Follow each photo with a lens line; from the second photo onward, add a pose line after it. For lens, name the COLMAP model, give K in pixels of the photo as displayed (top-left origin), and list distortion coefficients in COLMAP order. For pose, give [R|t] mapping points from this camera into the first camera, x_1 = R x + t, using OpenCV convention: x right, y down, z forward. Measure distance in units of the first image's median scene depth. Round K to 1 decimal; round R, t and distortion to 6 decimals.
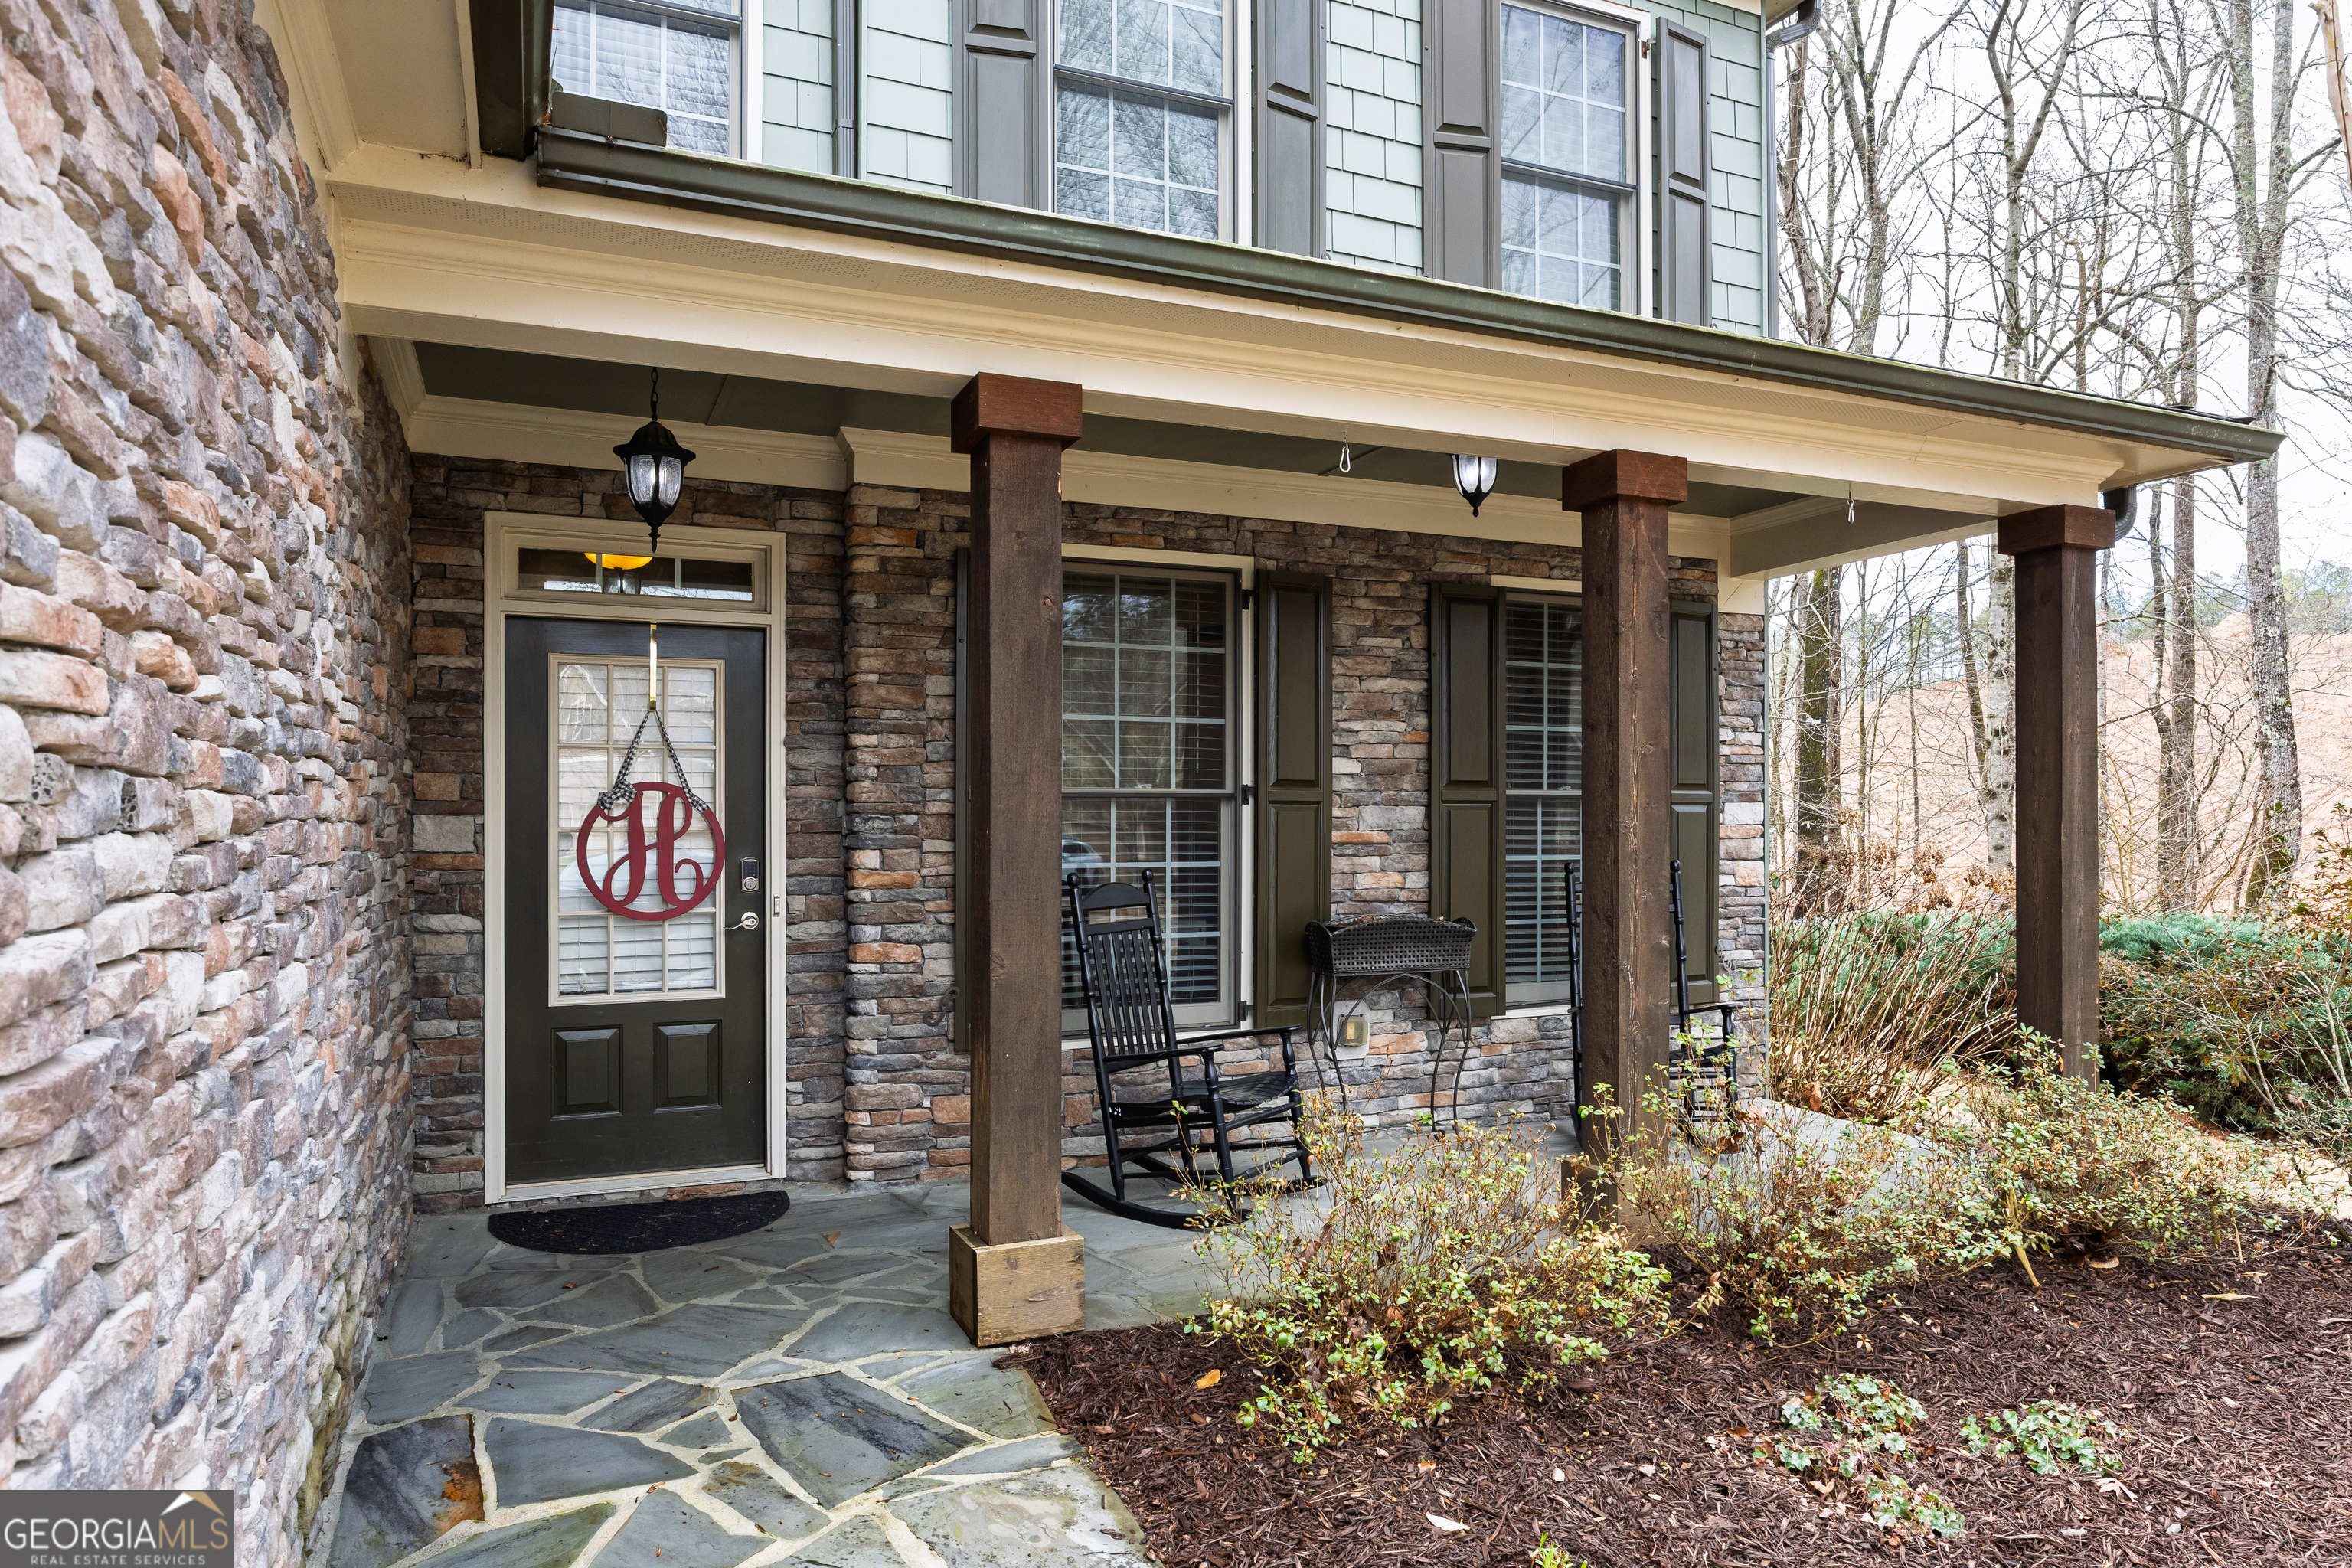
lens RADIAL K [[1560.9, 0, 1264.6], [0, 1560.9, 818.2], [0, 0, 1]] dist [-0.002333, -0.000096]
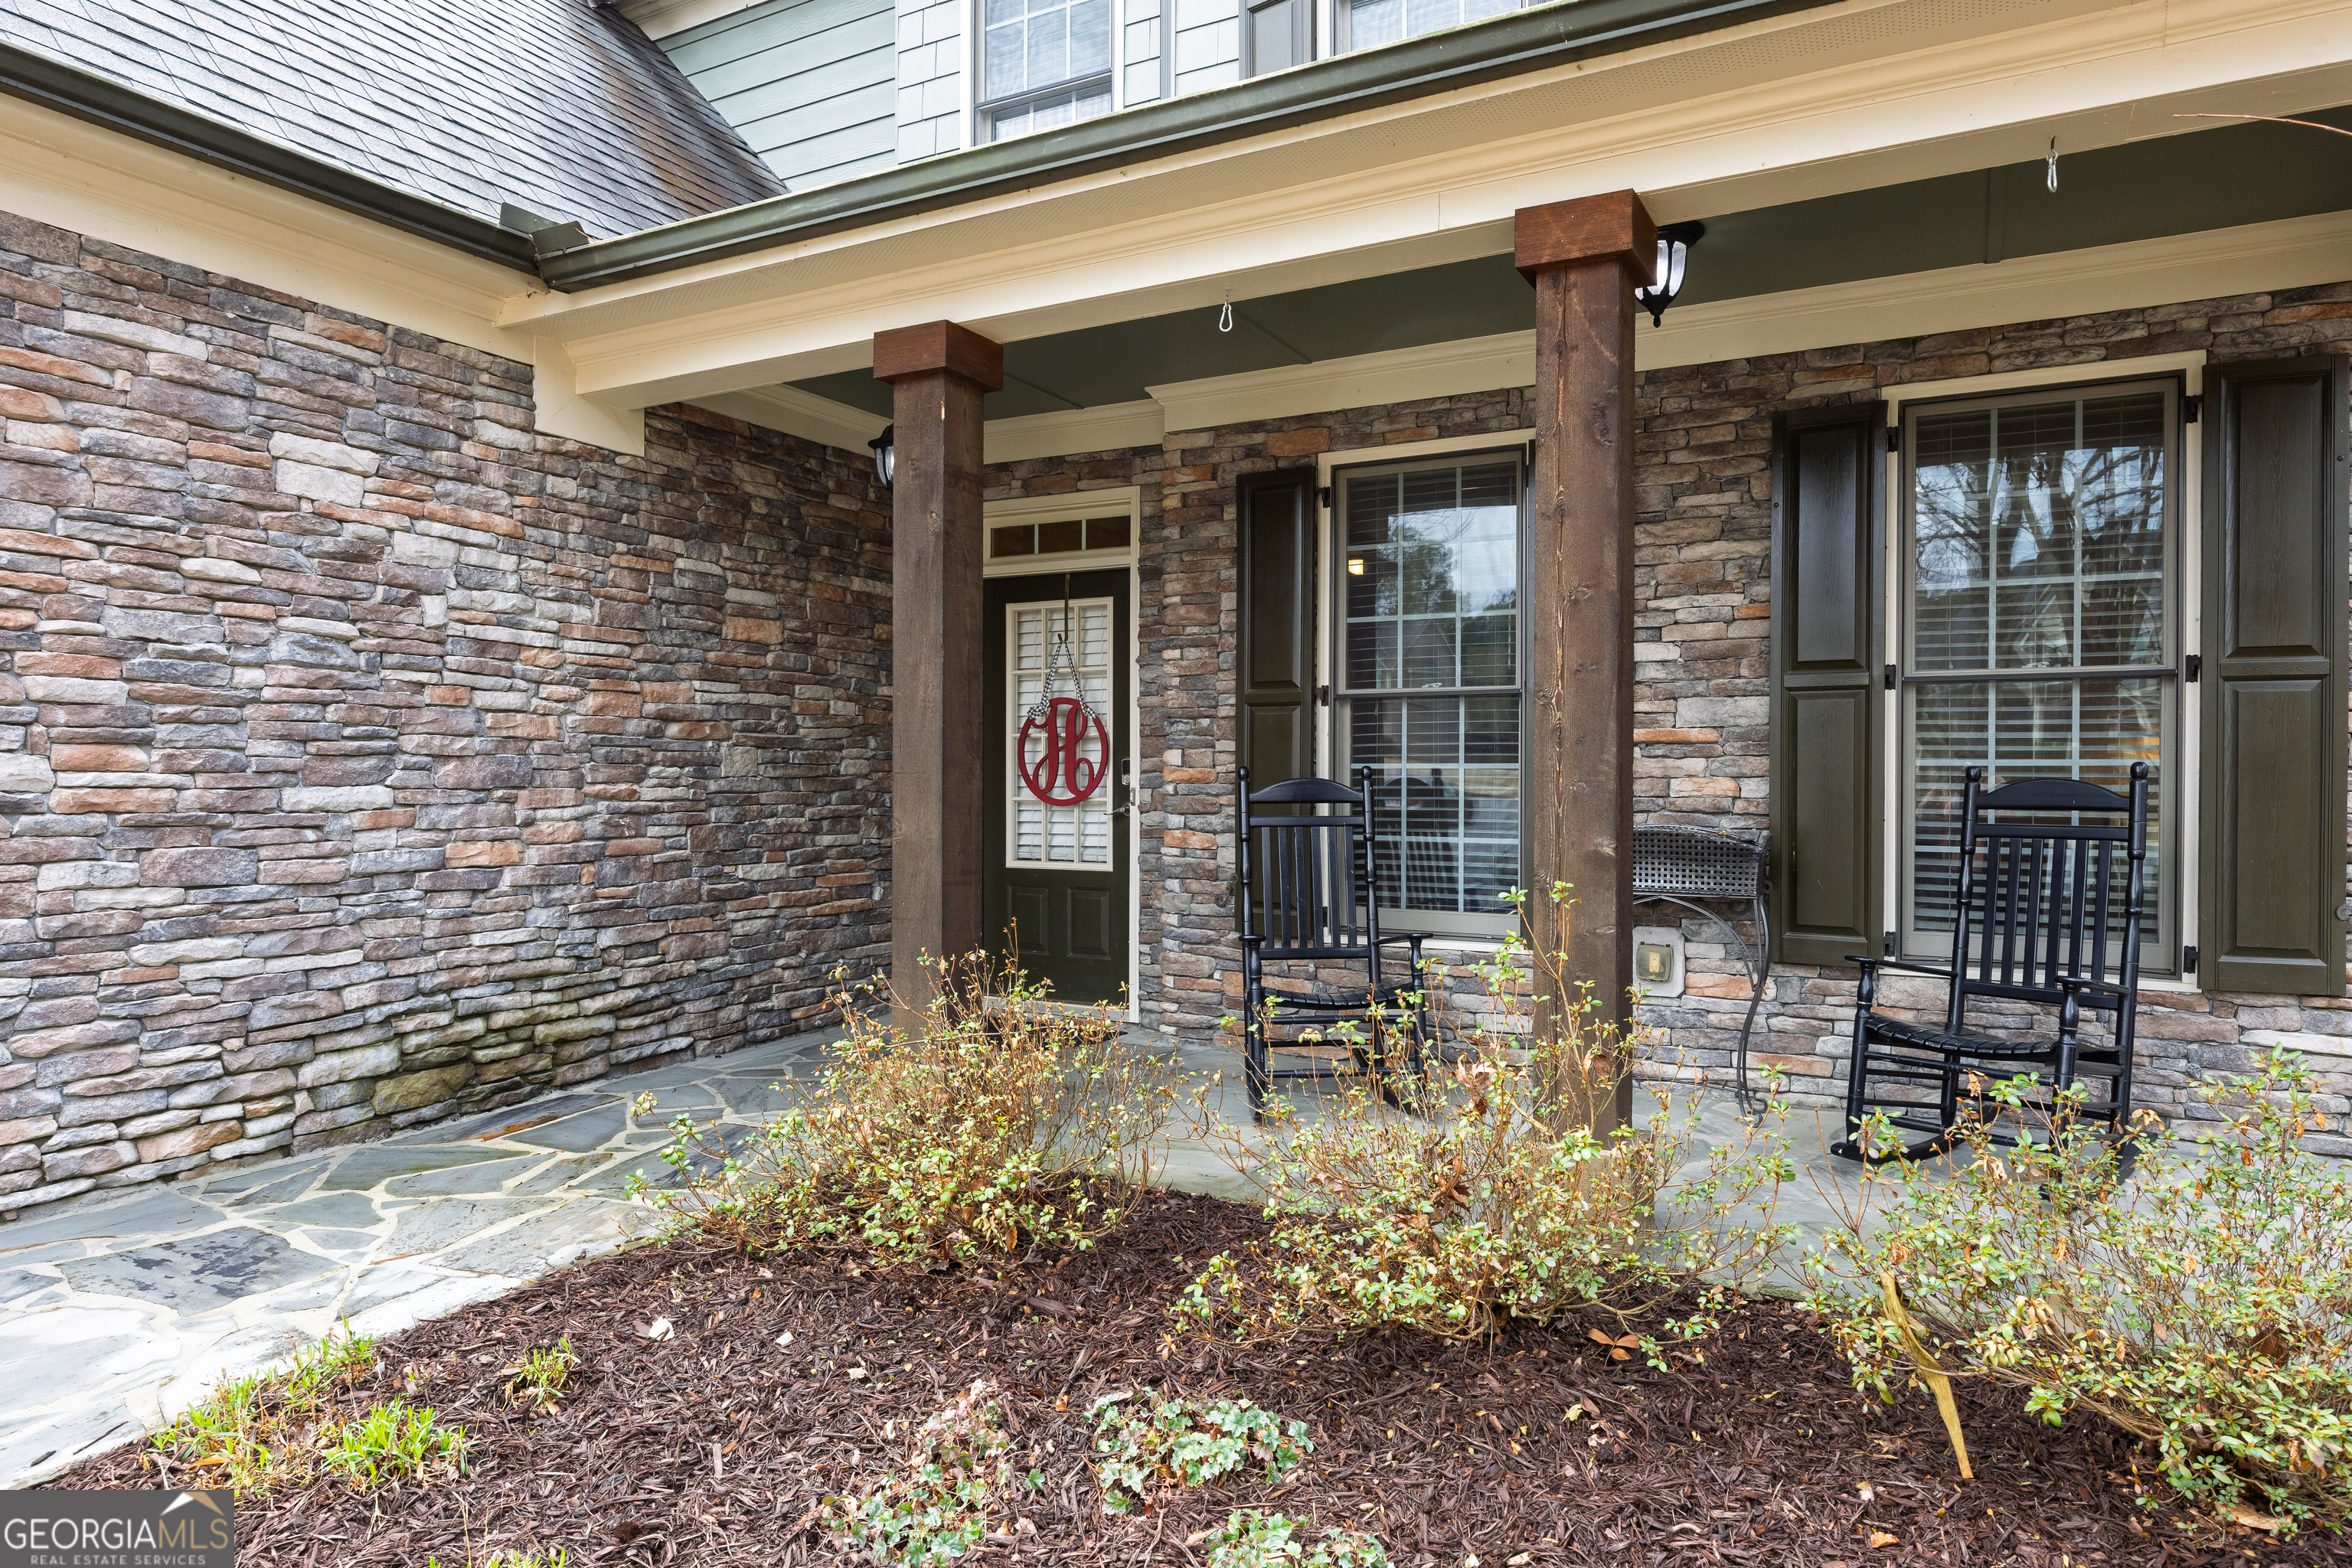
lens RADIAL K [[1413.6, 0, 1176.0], [0, 1413.6, 784.0], [0, 0, 1]] dist [-0.001002, 0.000570]
pose [[0.601103, 0.007711, -0.799134, 0.576565], [-0.000874, 0.999959, 0.008992, 0.036096], [0.799171, -0.004707, 0.601085, 0.368191]]
